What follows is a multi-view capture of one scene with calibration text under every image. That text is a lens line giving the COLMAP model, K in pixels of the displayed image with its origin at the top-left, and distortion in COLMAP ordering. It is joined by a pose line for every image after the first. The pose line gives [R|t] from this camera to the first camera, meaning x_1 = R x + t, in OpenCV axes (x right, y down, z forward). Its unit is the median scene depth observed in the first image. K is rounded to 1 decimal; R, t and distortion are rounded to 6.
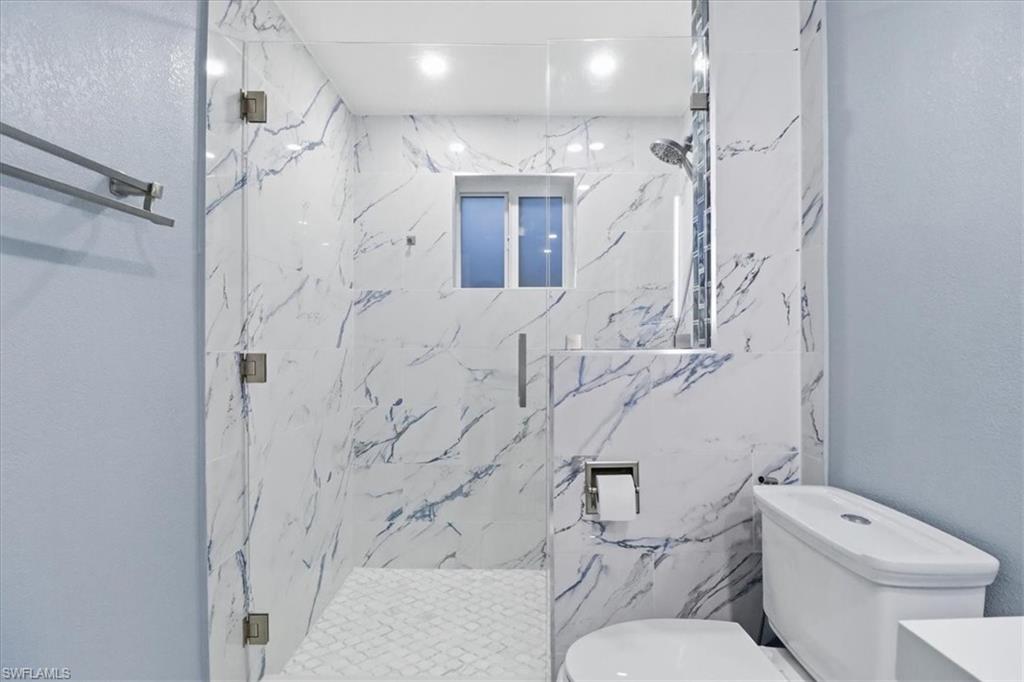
lens RADIAL K [[484.2, 0, 513.4], [0, 484.2, 345.0], [0, 0, 1]] dist [-0.012079, -0.000727]
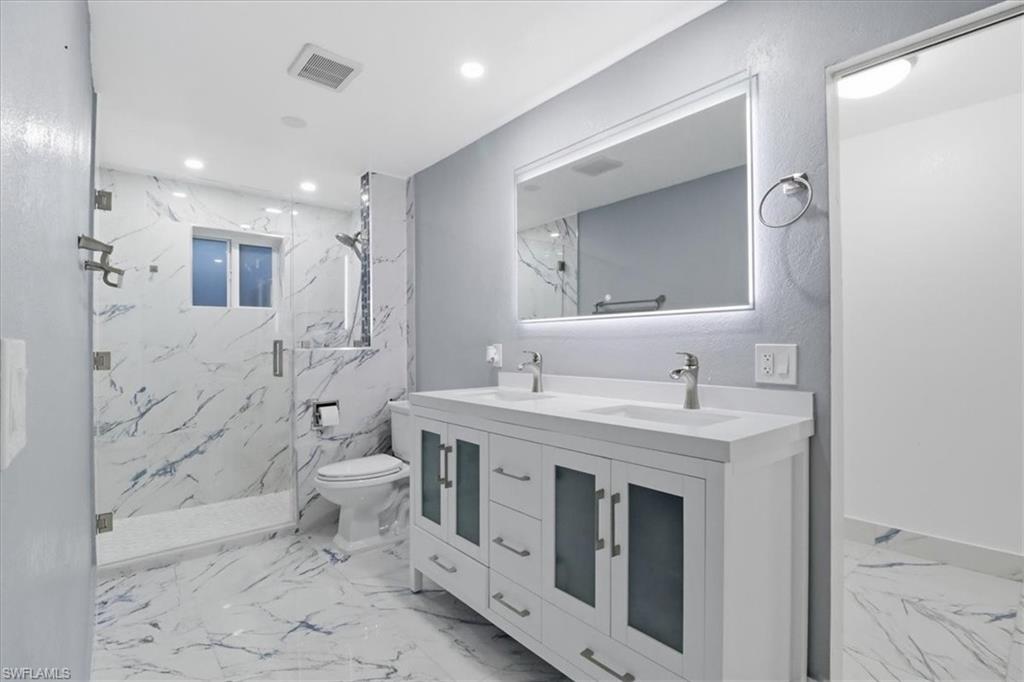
lens RADIAL K [[484.2, 0, 513.4], [0, 484.2, 345.0], [0, 0, 1]] dist [-0.012079, -0.000727]
pose [[0.764534, -0.004840, 0.644565, -0.313177], [0.005828, 0.999983, 0.000596, 0.000549], [-0.644557, 0.003300, 0.764549, -0.675578]]
